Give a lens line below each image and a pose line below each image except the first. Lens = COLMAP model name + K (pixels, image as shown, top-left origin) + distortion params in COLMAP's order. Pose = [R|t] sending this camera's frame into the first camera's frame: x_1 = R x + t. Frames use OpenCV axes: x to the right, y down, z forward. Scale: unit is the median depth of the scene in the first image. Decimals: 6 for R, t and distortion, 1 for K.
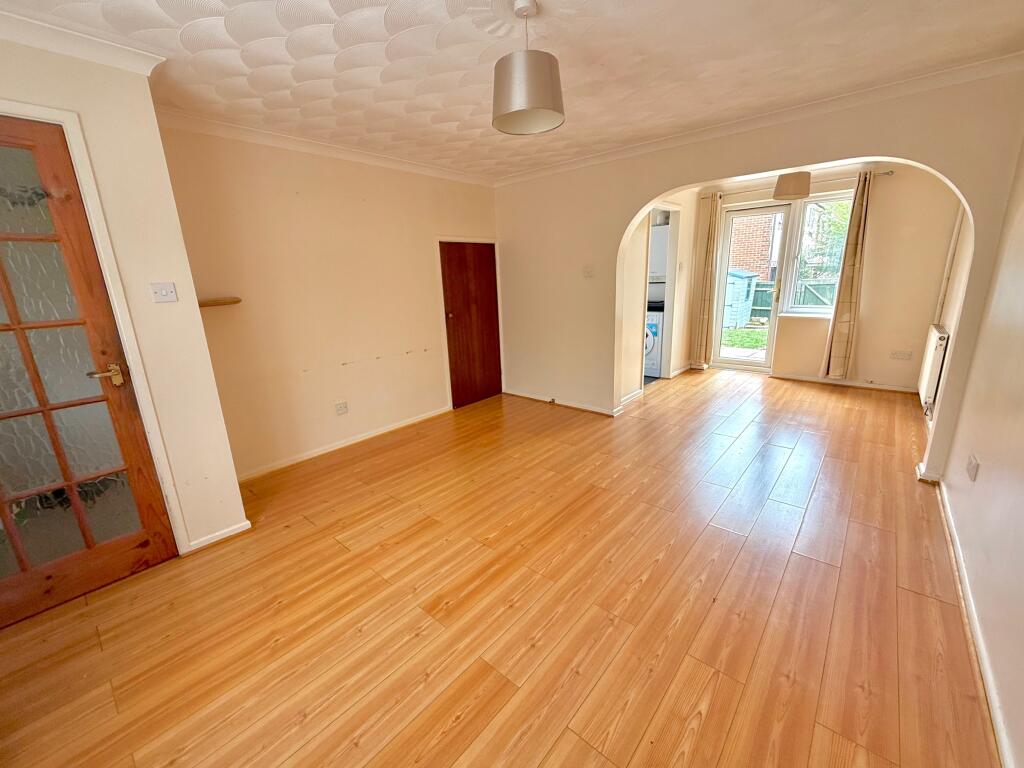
lens RADIAL K [[414.3, 0, 511.7], [0, 414.3, 381.0], [0, 0, 1]] dist [-0.000211, -0.000064]
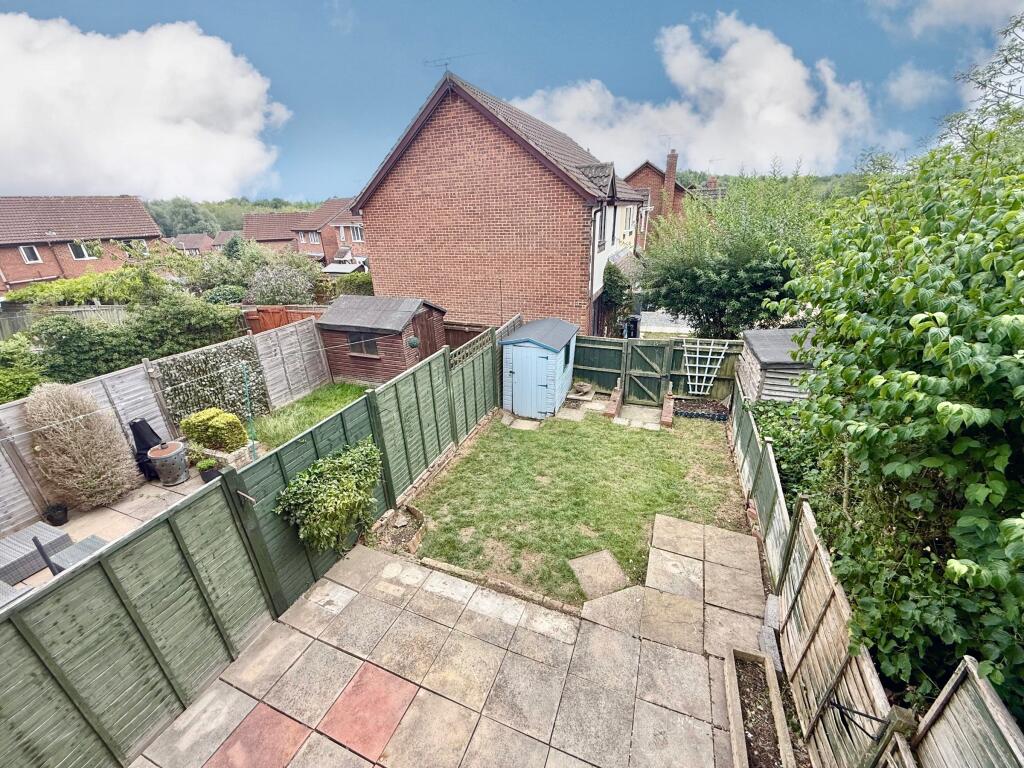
lens RADIAL K [[407.0, 0, 511.1], [0, 407.0, 383.5], [0, 0, 1]] dist [-0.000689, 0.000183]
pose [[0.939586, -0.129269, 0.316967, 0.811874], [0.084227, 0.984792, 0.151956, -0.976704], [-0.331790, -0.116079, 0.936184, 1.171255]]
